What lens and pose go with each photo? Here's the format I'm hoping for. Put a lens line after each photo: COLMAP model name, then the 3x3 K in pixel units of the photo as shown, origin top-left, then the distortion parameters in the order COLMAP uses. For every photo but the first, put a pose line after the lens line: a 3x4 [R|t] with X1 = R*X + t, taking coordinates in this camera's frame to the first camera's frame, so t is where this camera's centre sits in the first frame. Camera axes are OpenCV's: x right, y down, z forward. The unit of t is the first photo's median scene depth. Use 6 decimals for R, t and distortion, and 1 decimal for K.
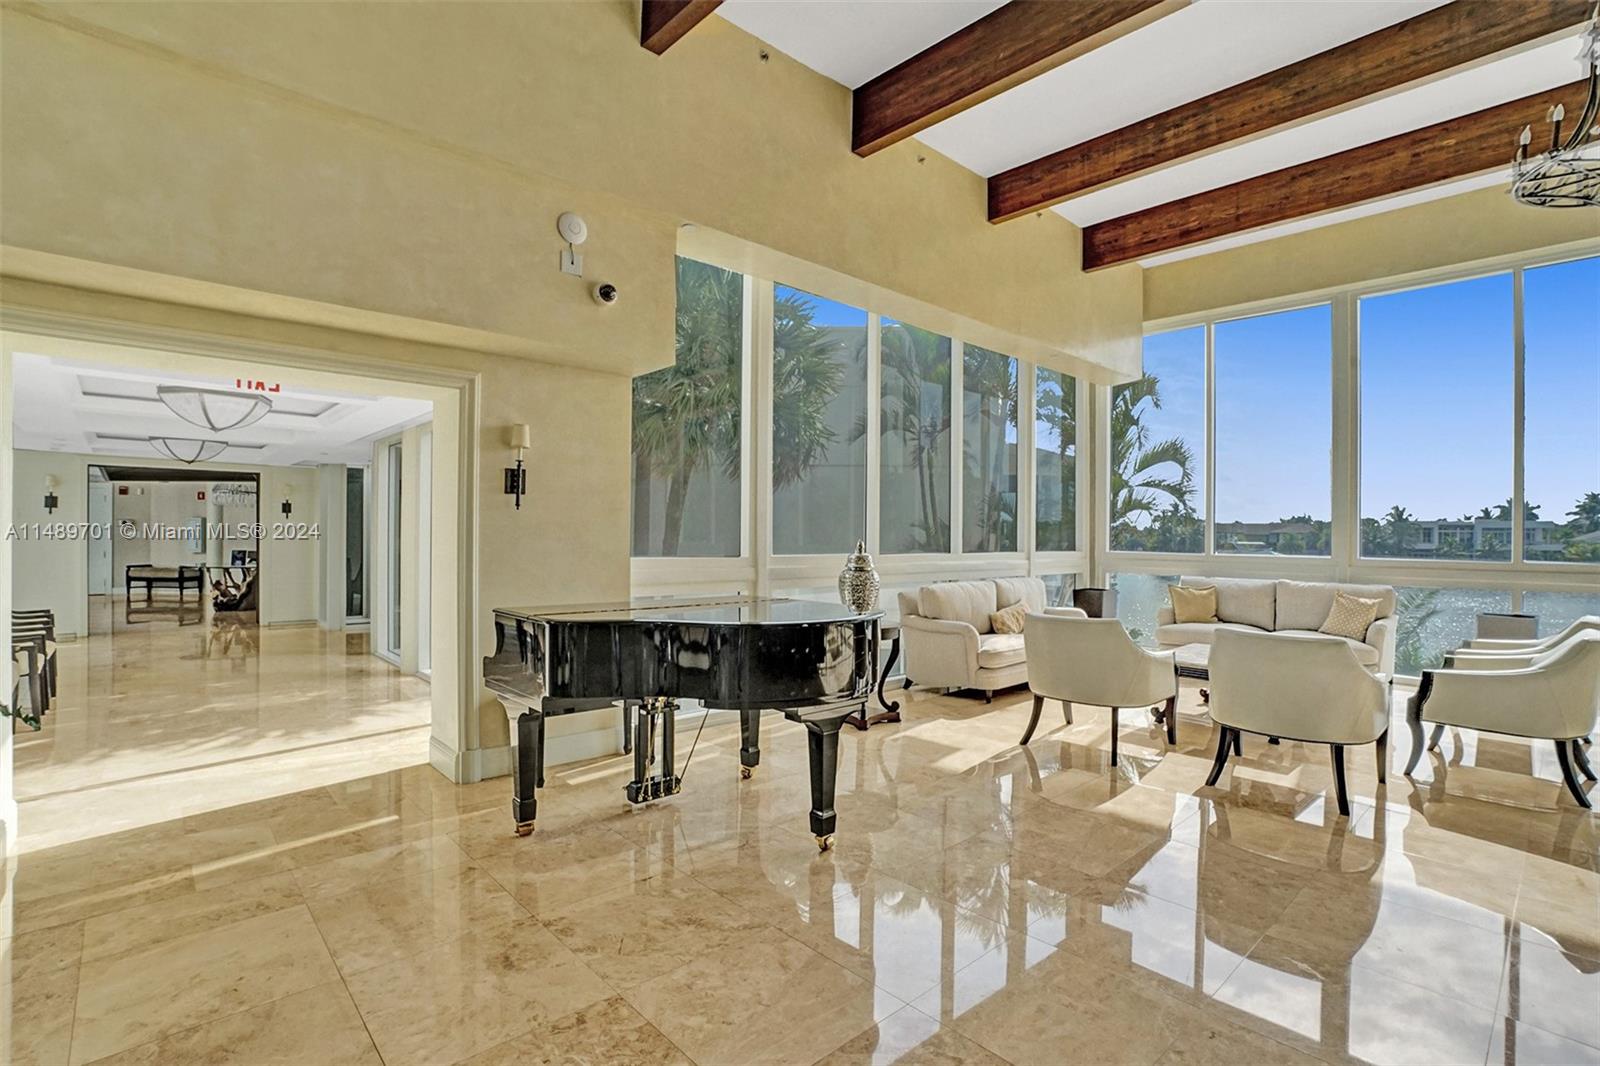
lens RADIAL K [[768.9, 0, 804.1], [0, 768.9, 537.5], [0, 0, 1]] dist [-0.059470, 0.017808]
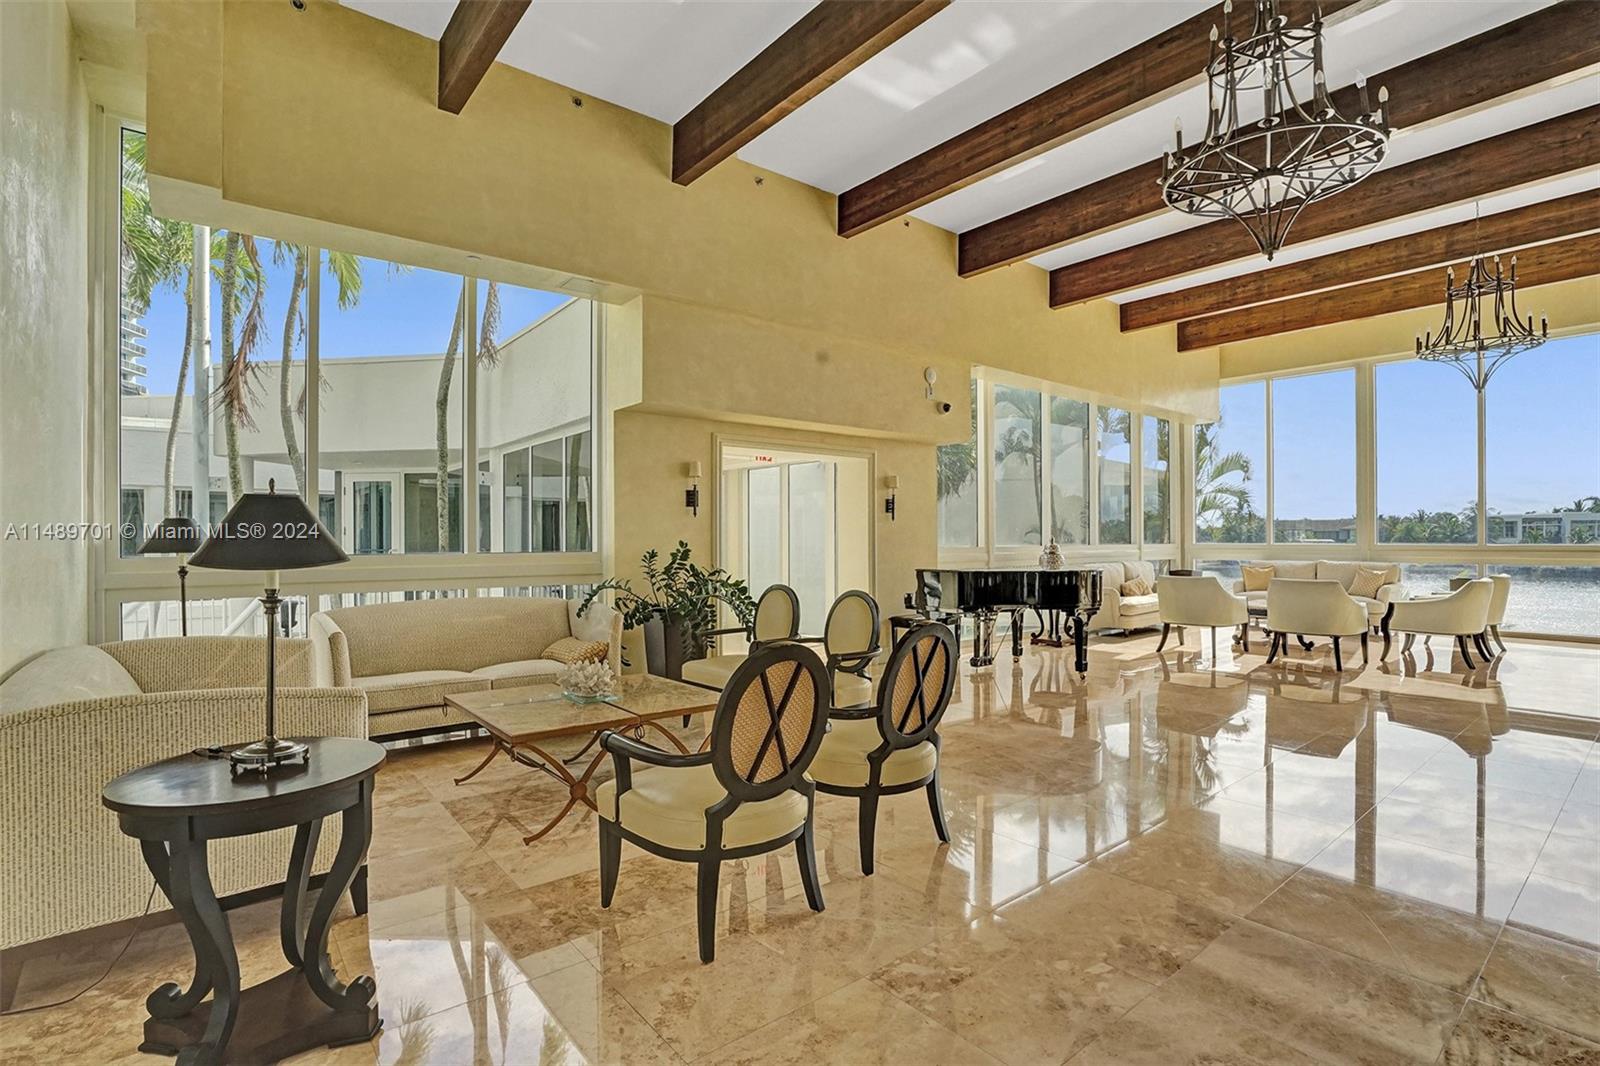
lens RADIAL K [[768.9, 0, 804.1], [0, 768.9, 537.5], [0, 0, 1]] dist [-0.059470, 0.017808]
pose [[0.997635, -0.014499, -0.067190, -0.350324], [0.014145, 0.999883, -0.005737, 0.009476], [0.067265, 0.004773, 0.997724, -0.685181]]
